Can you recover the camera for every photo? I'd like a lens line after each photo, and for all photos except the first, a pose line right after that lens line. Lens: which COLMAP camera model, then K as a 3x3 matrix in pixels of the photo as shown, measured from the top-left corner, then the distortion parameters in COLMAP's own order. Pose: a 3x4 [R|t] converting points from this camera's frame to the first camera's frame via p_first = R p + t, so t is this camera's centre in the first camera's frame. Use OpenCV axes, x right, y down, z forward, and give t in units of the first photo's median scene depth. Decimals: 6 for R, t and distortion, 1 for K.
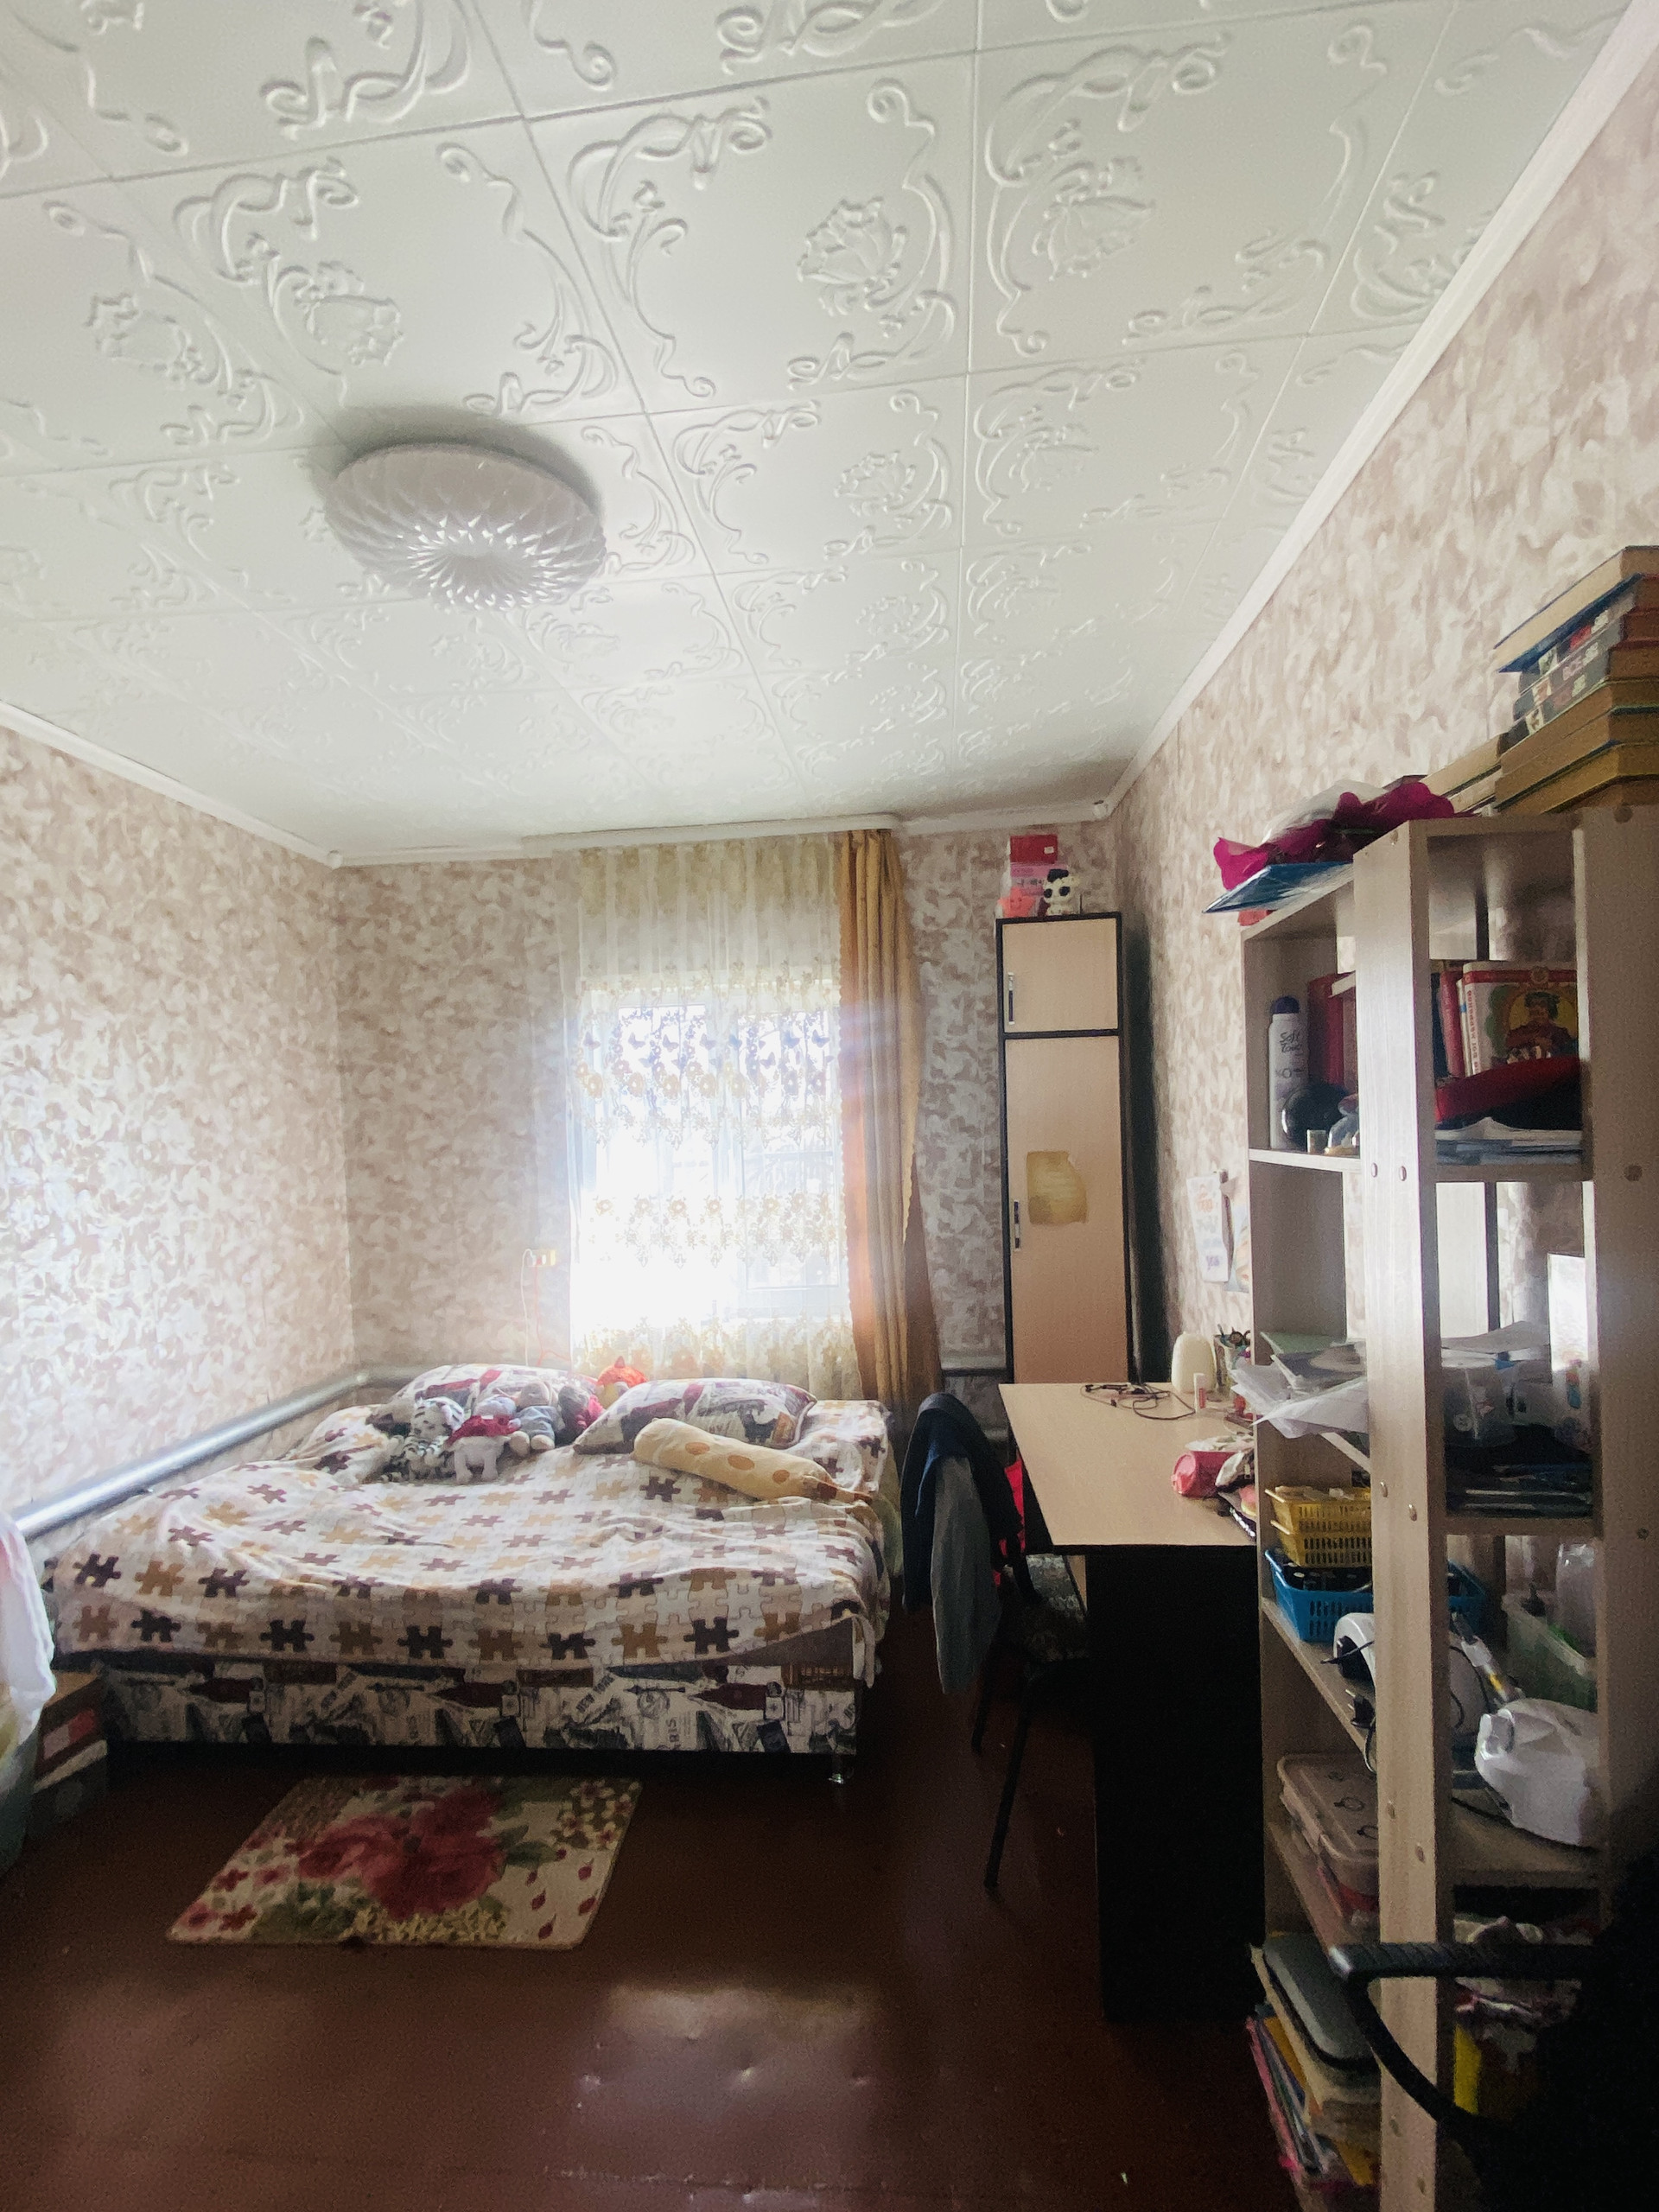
lens RADIAL K [[1061.1, 0, 808.3], [0, 1061.1, 1109.6], [0, 0, 1]] dist [0.060431, -0.047483]
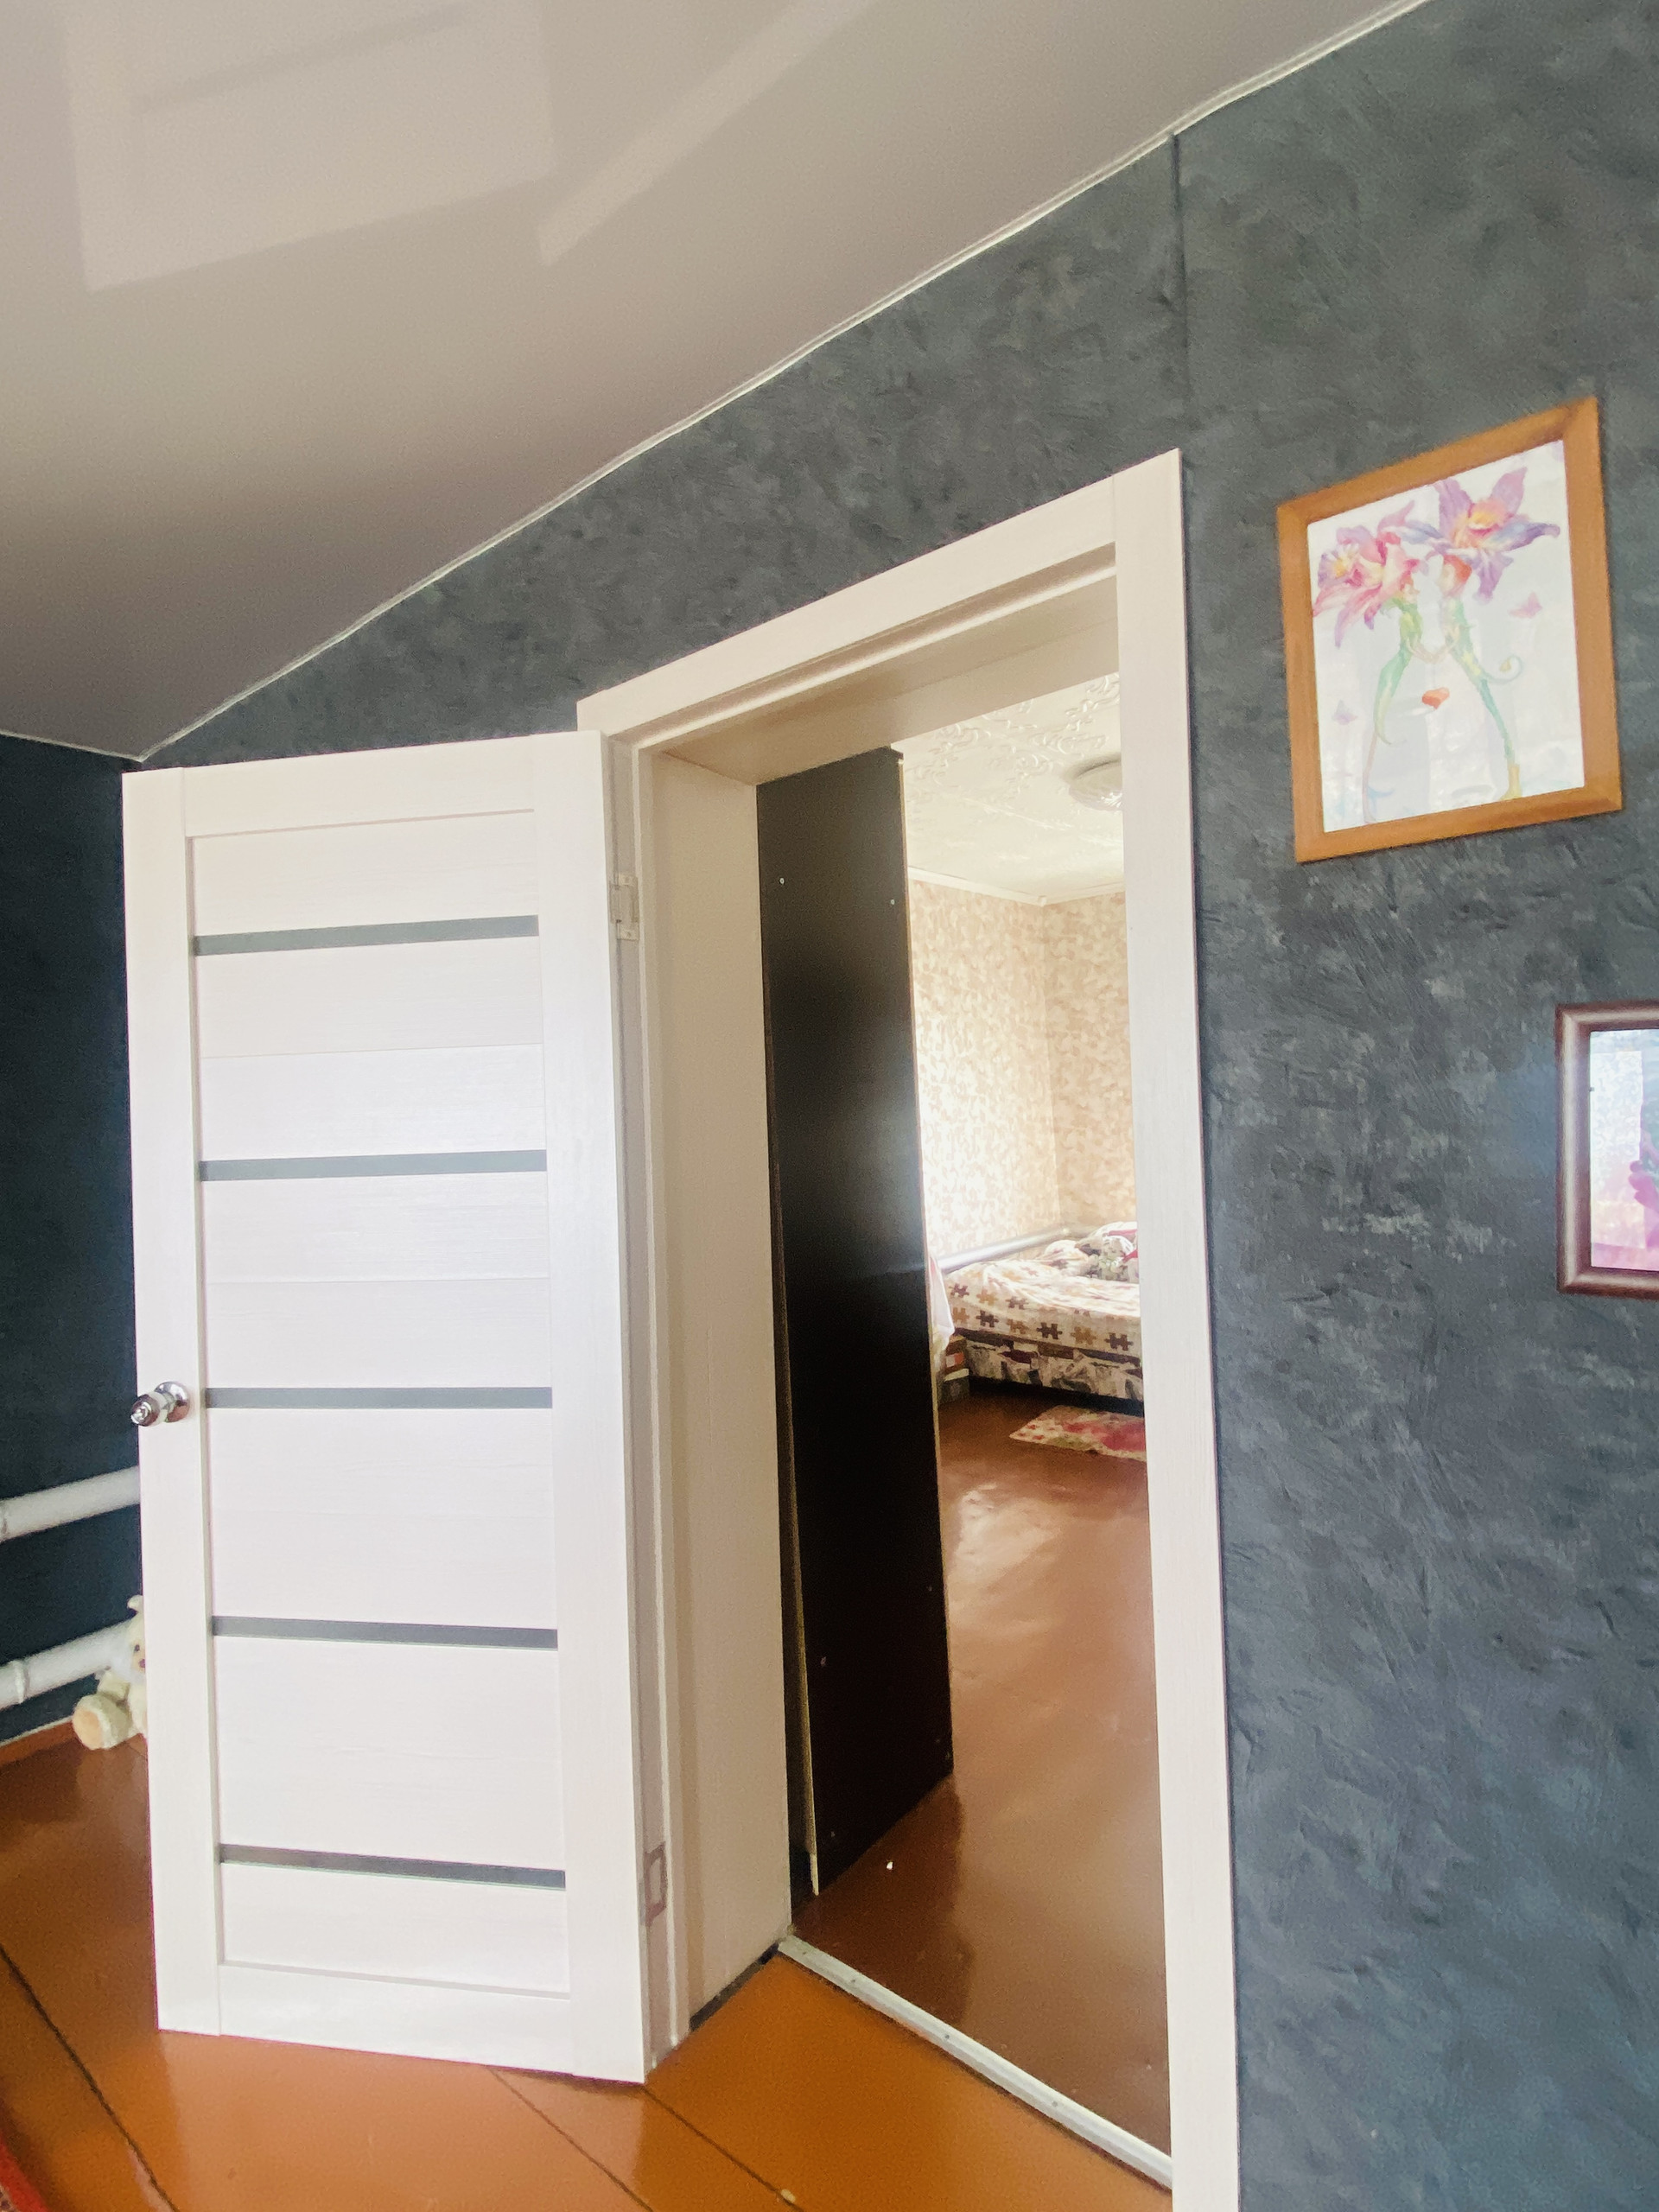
lens RADIAL K [[1061.1, 0, 808.3], [0, 1061.1, 1109.6], [0, 0, 1]] dist [0.060431, -0.047483]
pose [[0.831402, 0.000099, -0.555672, 0.176985], [0.030928, 0.998442, 0.046452, -0.017259], [0.554811, -0.055806, 0.830103, -0.630686]]
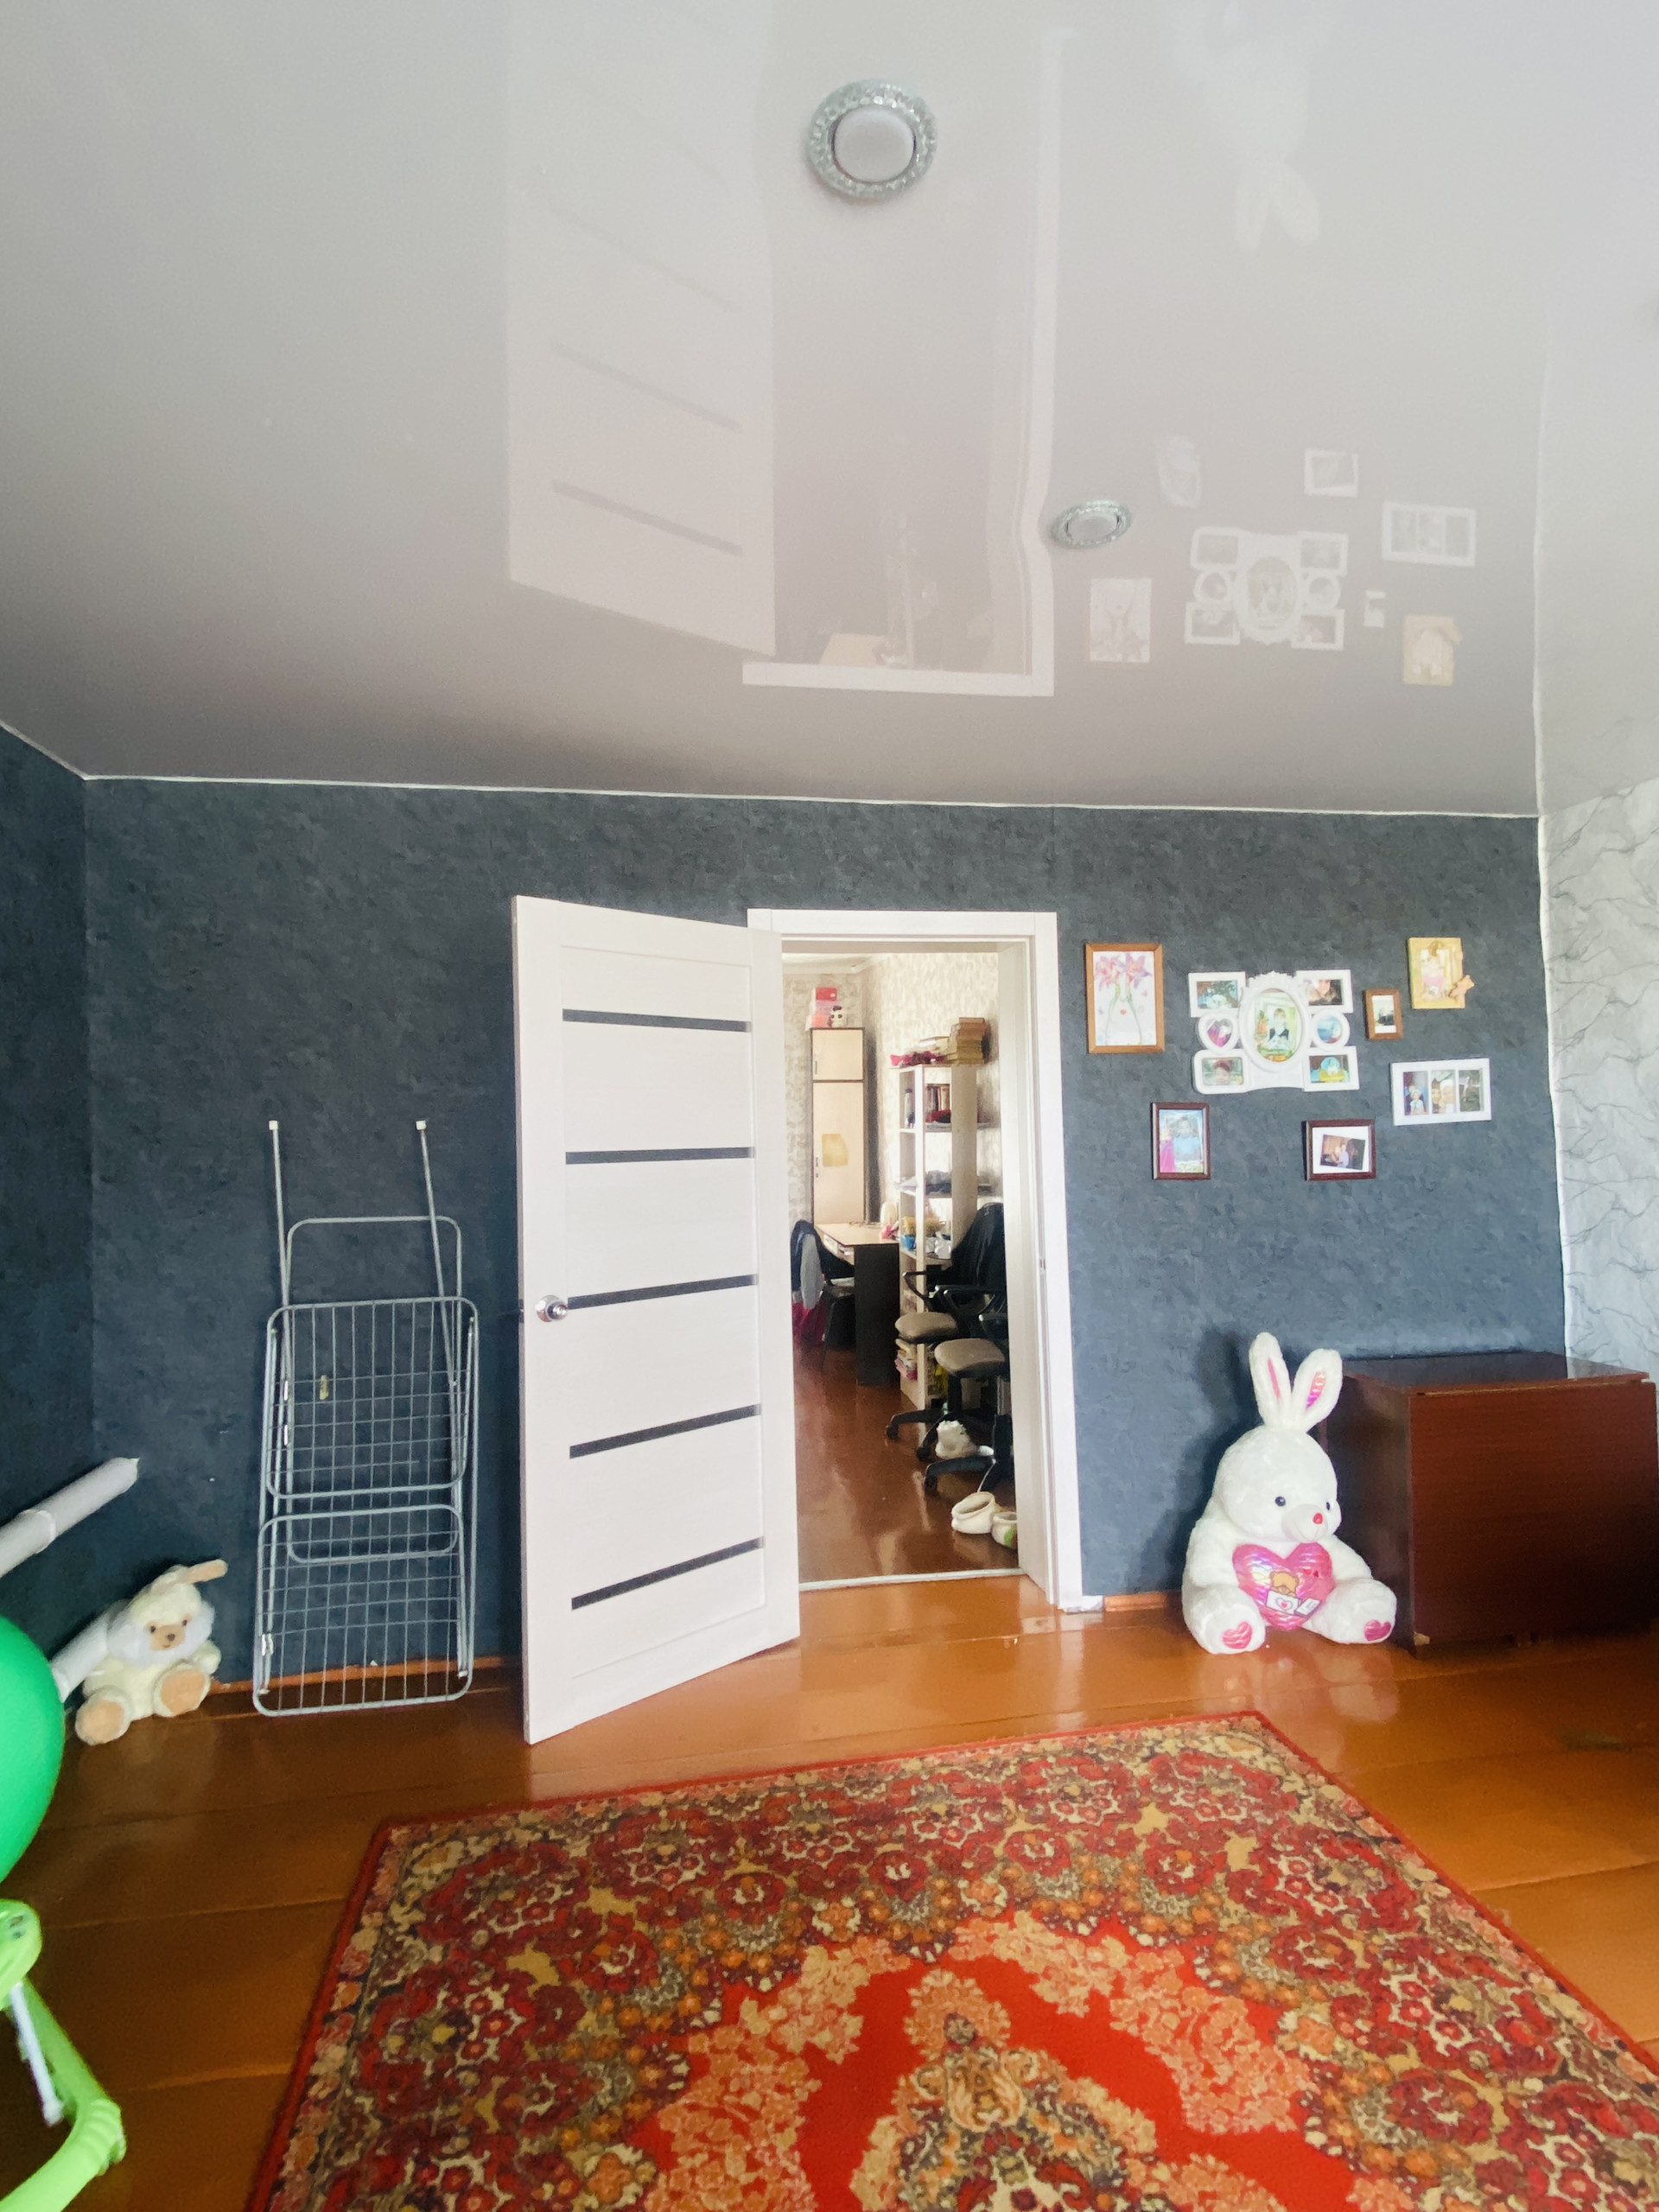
lens RADIAL K [[1061.1, 0, 808.3], [0, 1061.1, 1109.6], [0, 0, 1]] dist [0.060431, -0.047483]
pose [[0.969663, 0.016152, 0.243911, -0.383897], [-0.016708, 0.999860, 0.000212, -0.012899], [-0.243873, -0.004281, 0.969798, -1.198228]]
